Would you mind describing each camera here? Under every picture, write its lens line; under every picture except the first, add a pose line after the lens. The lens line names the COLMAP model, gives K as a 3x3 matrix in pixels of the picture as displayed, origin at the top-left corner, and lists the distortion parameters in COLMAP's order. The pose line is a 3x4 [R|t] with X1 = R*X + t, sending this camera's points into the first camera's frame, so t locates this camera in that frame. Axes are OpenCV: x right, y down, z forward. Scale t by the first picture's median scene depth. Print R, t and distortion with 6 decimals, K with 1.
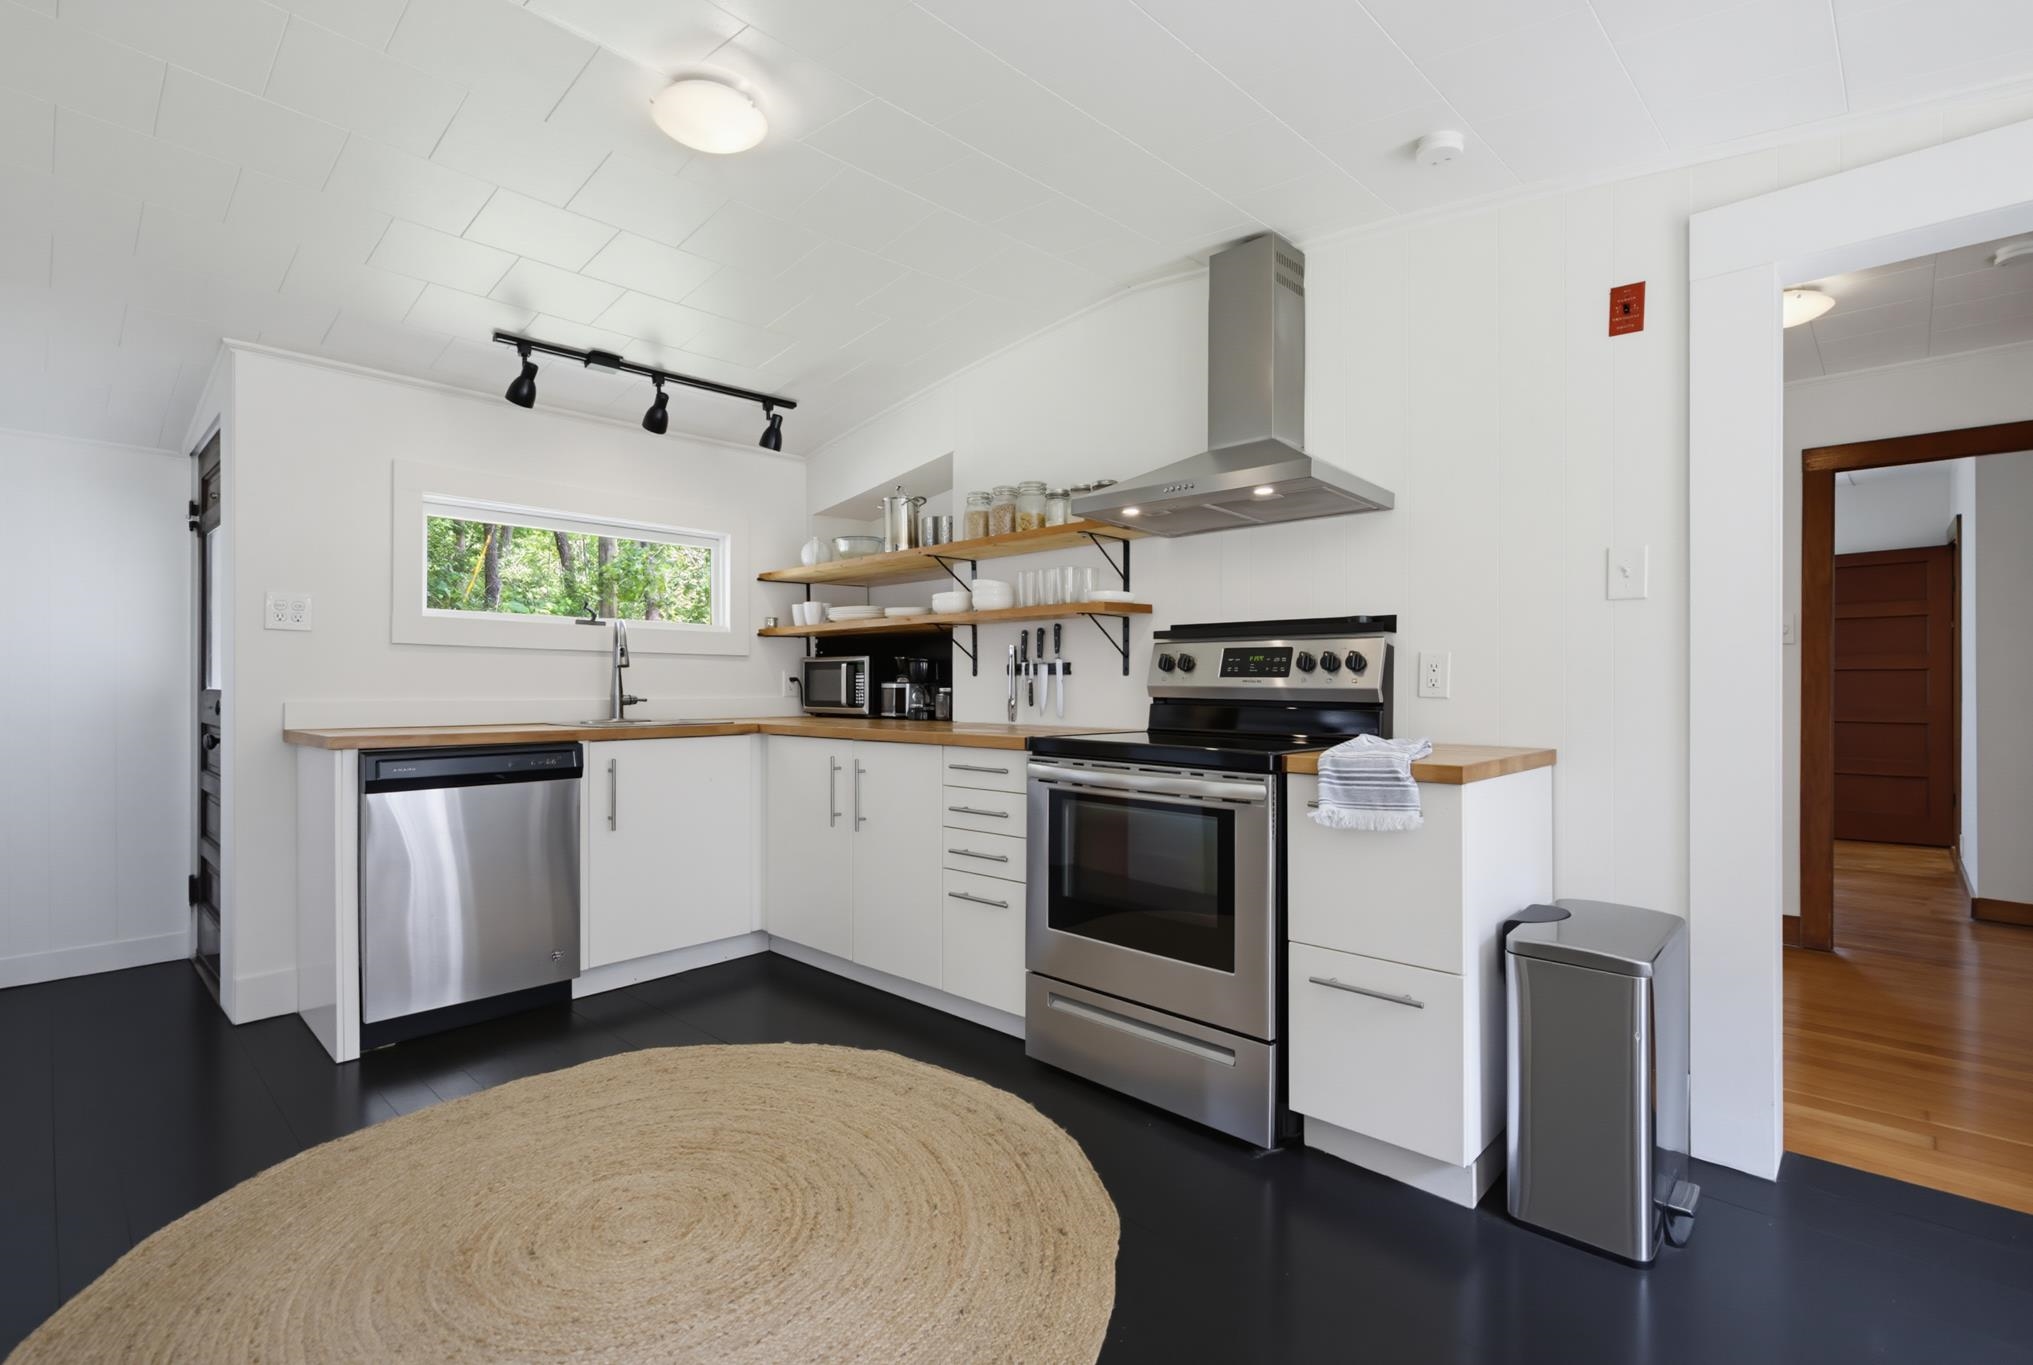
lens RADIAL K [[931.7, 0, 1026.3], [0, 931.7, 688.1], [0, 0, 1]] dist [0.004131, -0.001431]
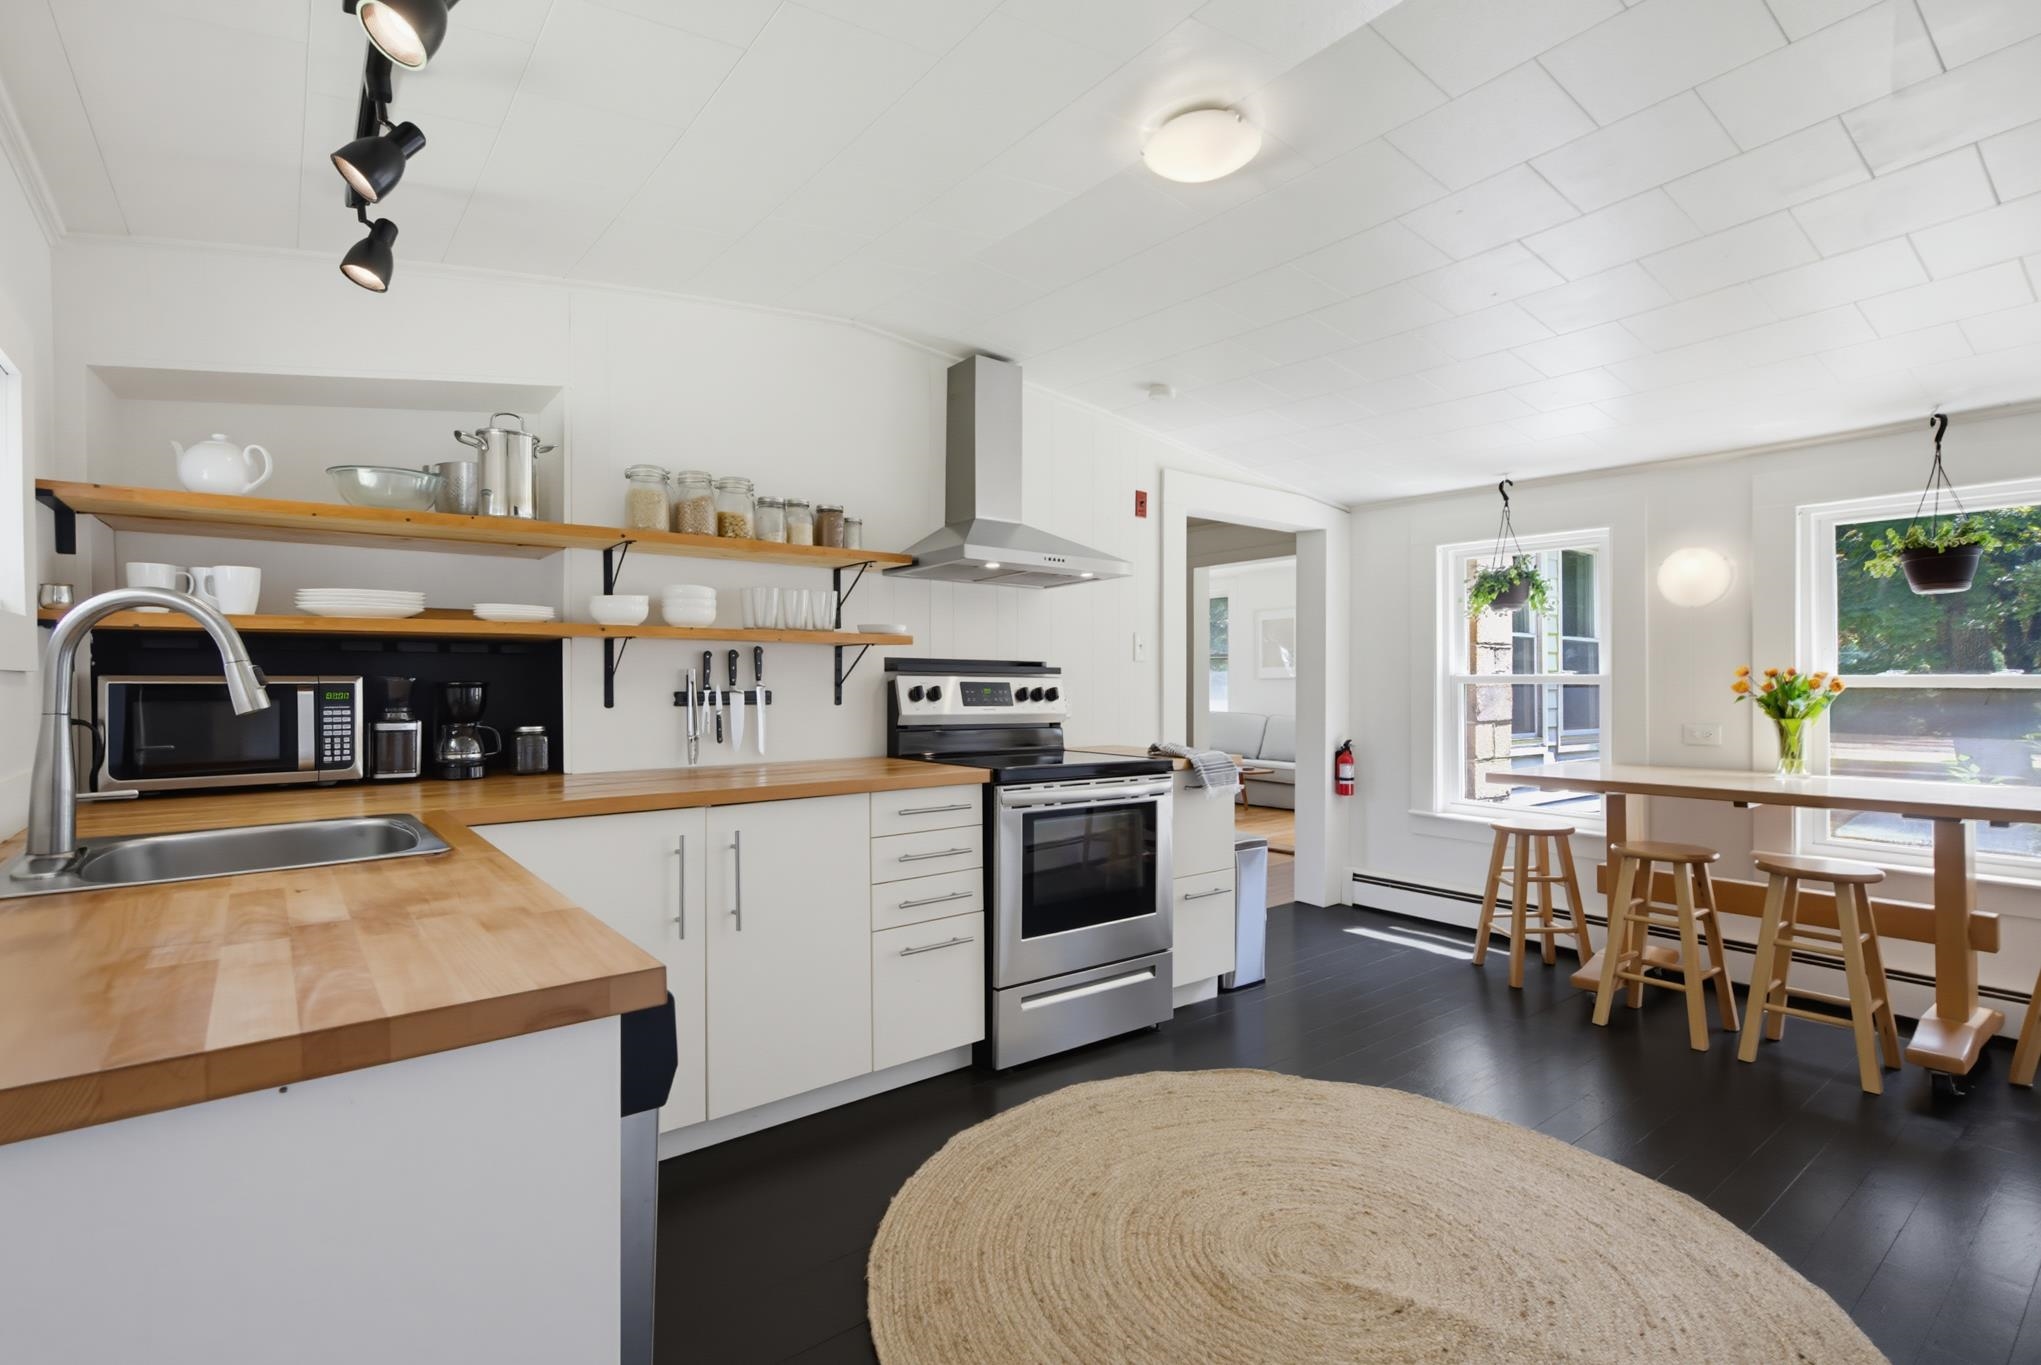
lens RADIAL K [[935.4, 0, 987.5], [0, 935.4, 685.9], [0, 0, 1]] dist [0.004131, -0.001431]
pose [[0.175006, -0.005733, 0.984551, -0.809762], [0.002648, 0.999982, 0.005352, -0.036968], [-0.984564, 0.001671, 0.175018, 0.638964]]
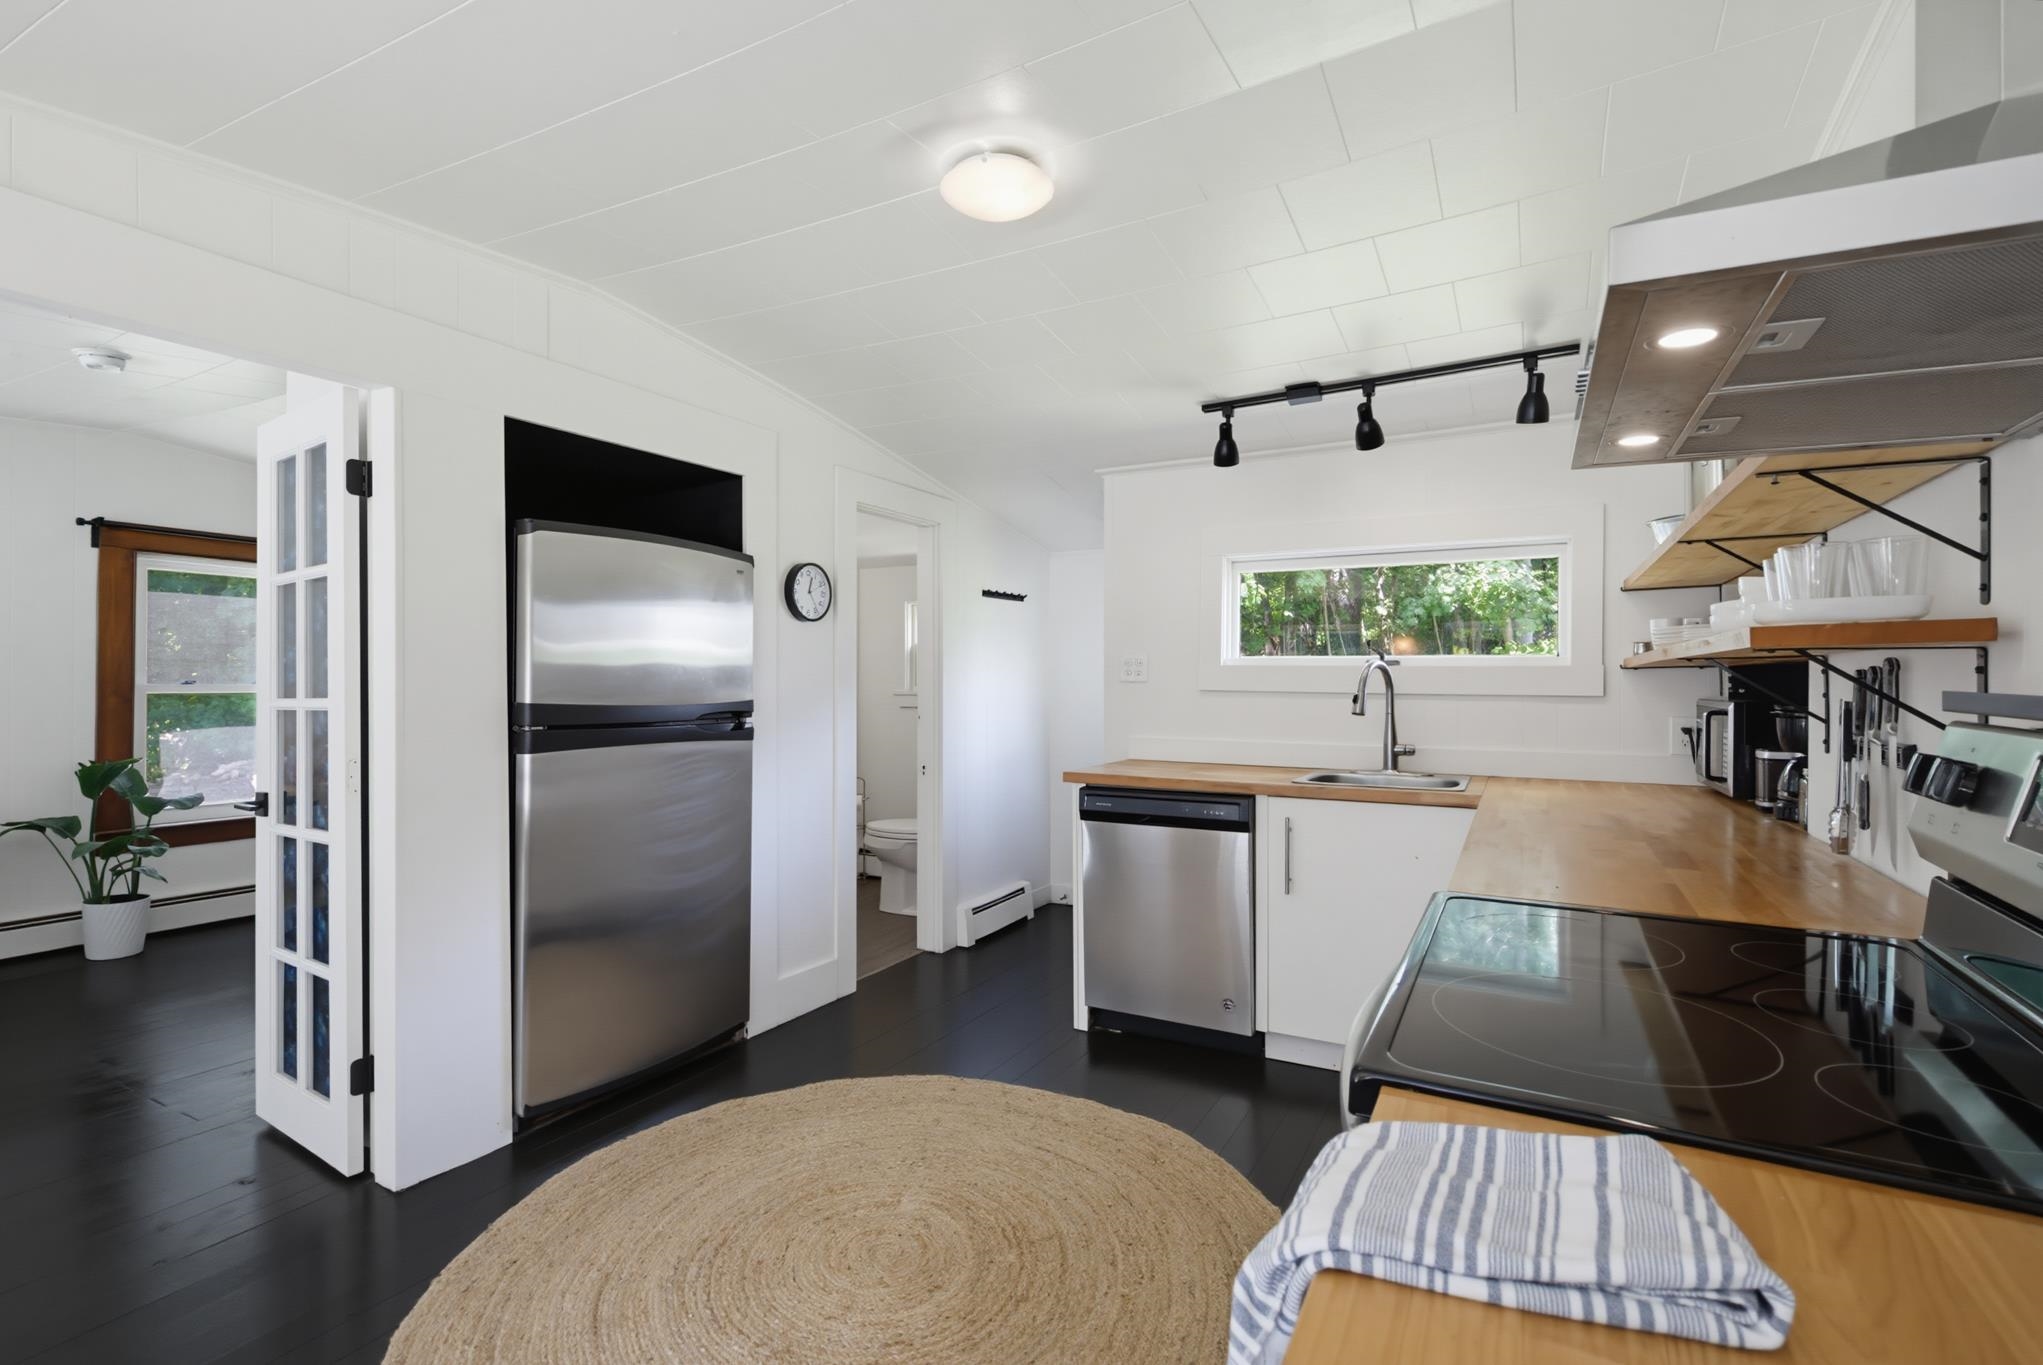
lens RADIAL K [[936.3, 0, 1018.5], [0, 936.3, 677.1], [0, 0, 1]] dist [0.004131, -0.001431]
pose [[0.249823, -0.002995, -0.968287, 0.378378], [-0.004184, 0.999983, -0.004172, -0.056847], [0.968283, 0.005094, 0.249806, 0.473597]]
